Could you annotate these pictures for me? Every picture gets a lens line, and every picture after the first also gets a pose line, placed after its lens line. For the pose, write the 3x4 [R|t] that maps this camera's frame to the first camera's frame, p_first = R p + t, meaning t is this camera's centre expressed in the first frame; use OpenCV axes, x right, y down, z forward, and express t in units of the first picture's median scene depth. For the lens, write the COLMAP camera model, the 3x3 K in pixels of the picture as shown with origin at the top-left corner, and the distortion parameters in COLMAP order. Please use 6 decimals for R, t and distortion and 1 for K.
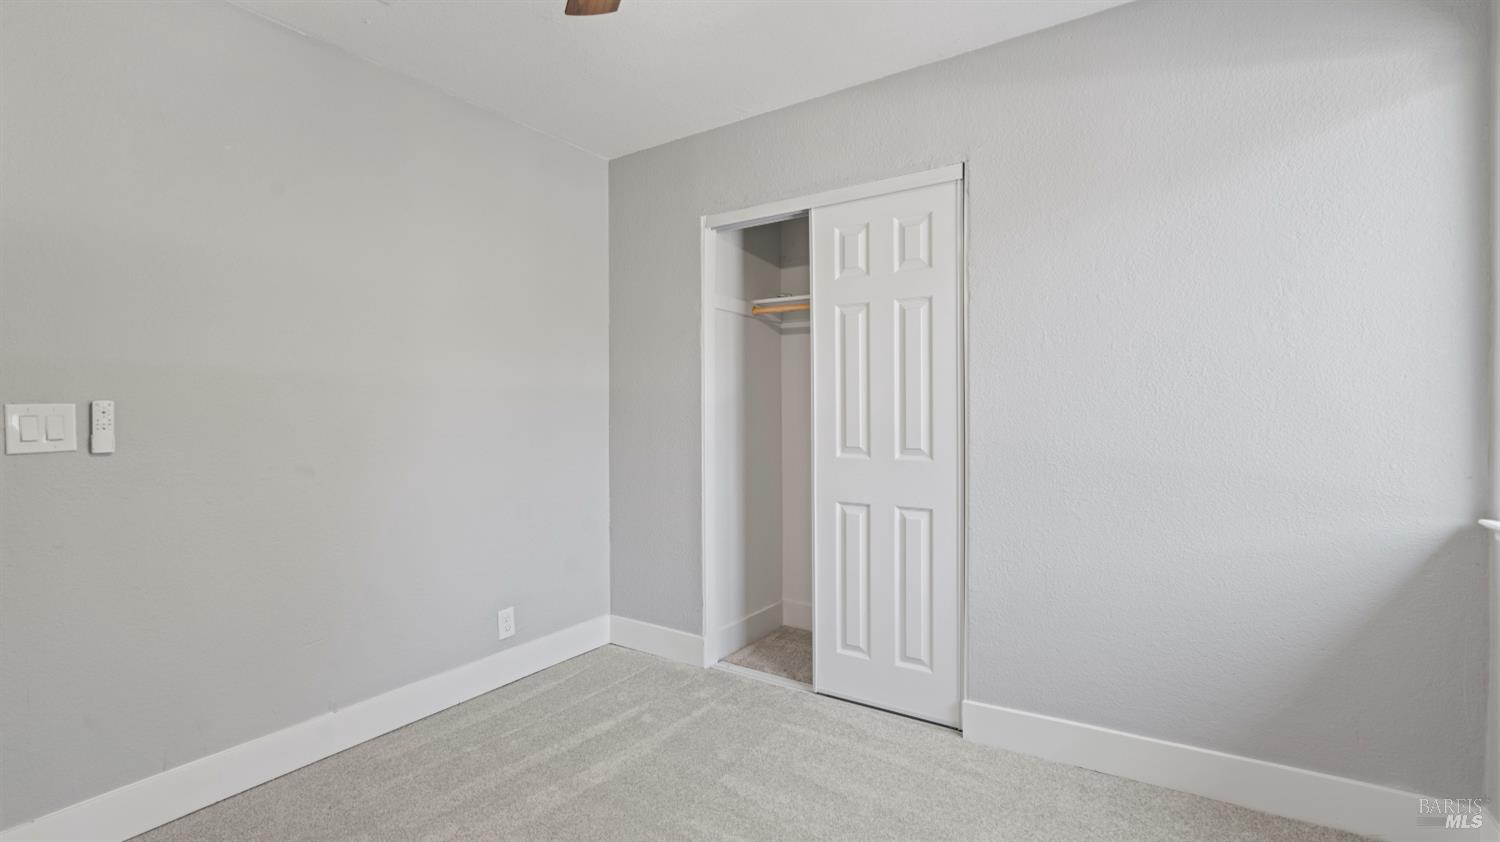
lens RADIAL K [[720.2, 0, 750.0], [0, 720.2, 421.0], [0, 0, 1]] dist [-0.028698, 0.000623]
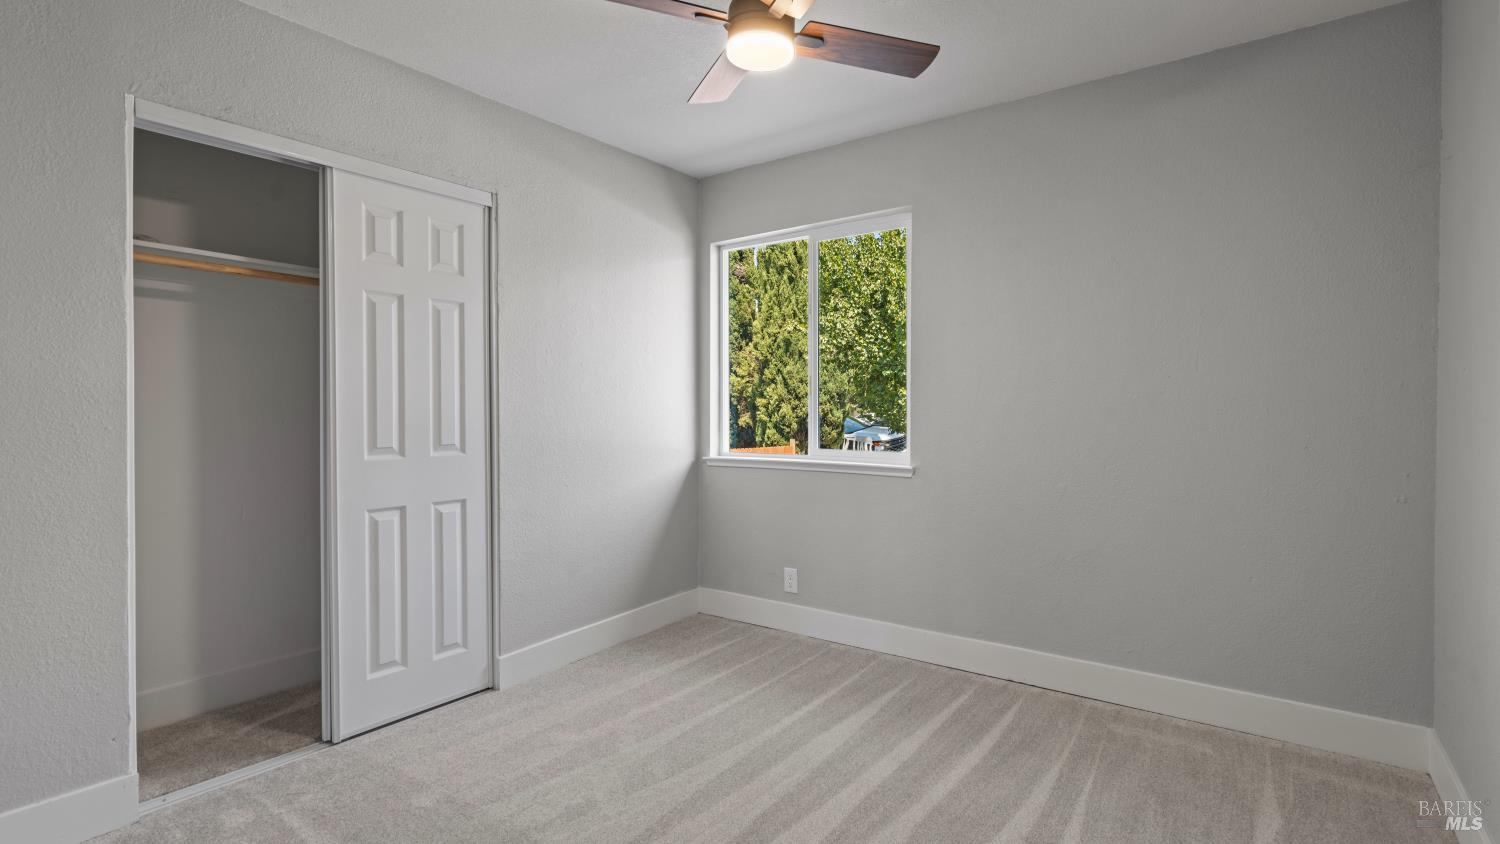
lens RADIAL K [[713.4, 0, 752.5], [0, 713.4, 416.2], [0, 0, 1]] dist [0.003037, 0.000030]
pose [[0.000556, -0.011348, 0.999935, -0.790742], [0.016706, 0.999796, 0.011338, -0.006984], [-0.999860, 0.016699, 0.000746, 0.536161]]
